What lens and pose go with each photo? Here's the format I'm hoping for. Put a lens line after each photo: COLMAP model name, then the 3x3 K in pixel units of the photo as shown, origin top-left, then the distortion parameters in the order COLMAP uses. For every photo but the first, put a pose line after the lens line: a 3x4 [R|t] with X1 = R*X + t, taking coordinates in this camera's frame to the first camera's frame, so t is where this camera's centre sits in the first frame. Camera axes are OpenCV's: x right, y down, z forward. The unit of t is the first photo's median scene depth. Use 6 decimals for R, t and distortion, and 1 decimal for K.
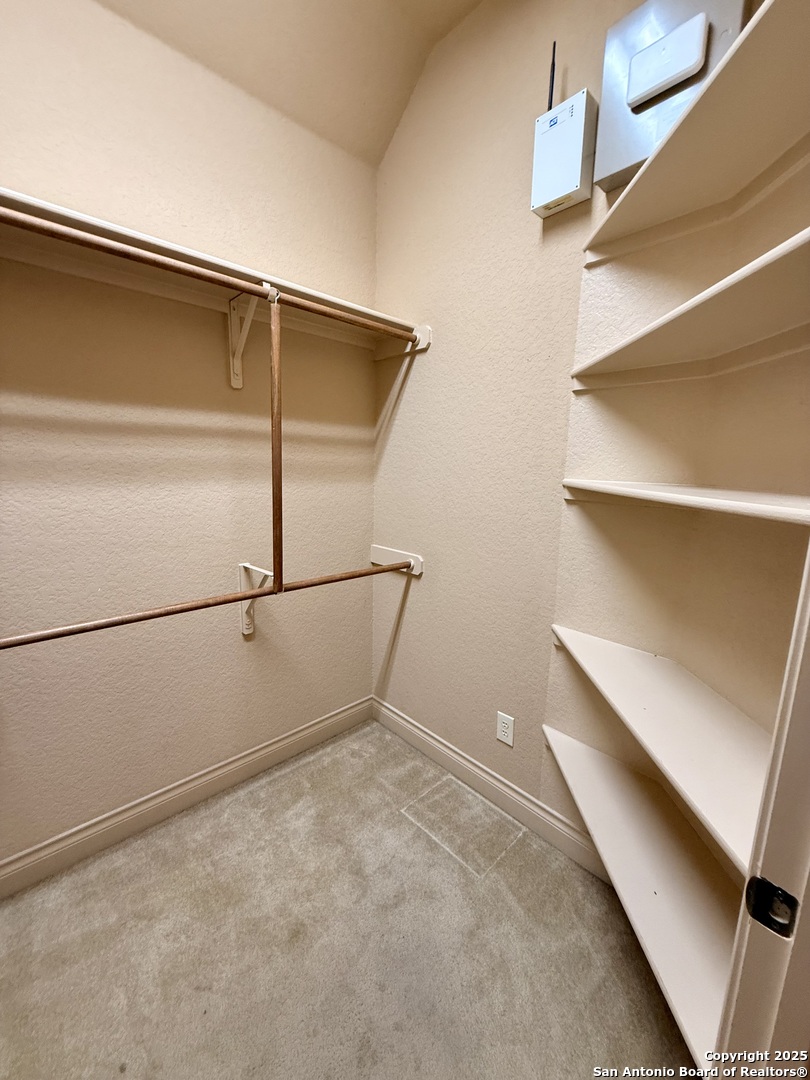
lens RADIAL K [[429.2, 0, 403.8], [0, 429.2, 539.2], [0, 0, 1]] dist [-0.001303, 0.000621]
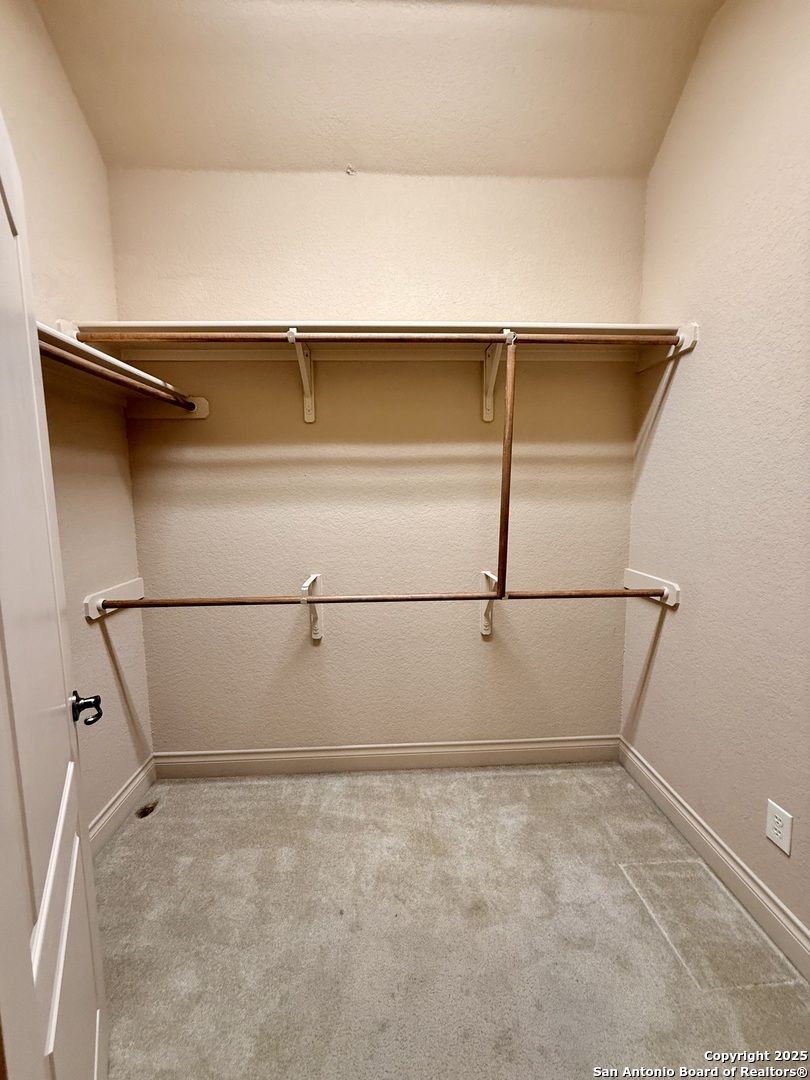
lens RADIAL K [[429.2, 0, 403.8], [0, 429.2, 539.2], [0, 0, 1]] dist [-0.001303, 0.000621]
pose [[0.762201, 0.045251, -0.645757, 0.209822], [-0.086032, 0.995786, -0.031766, 0.028064], [0.641598, 0.079767, 0.762882, -0.021942]]
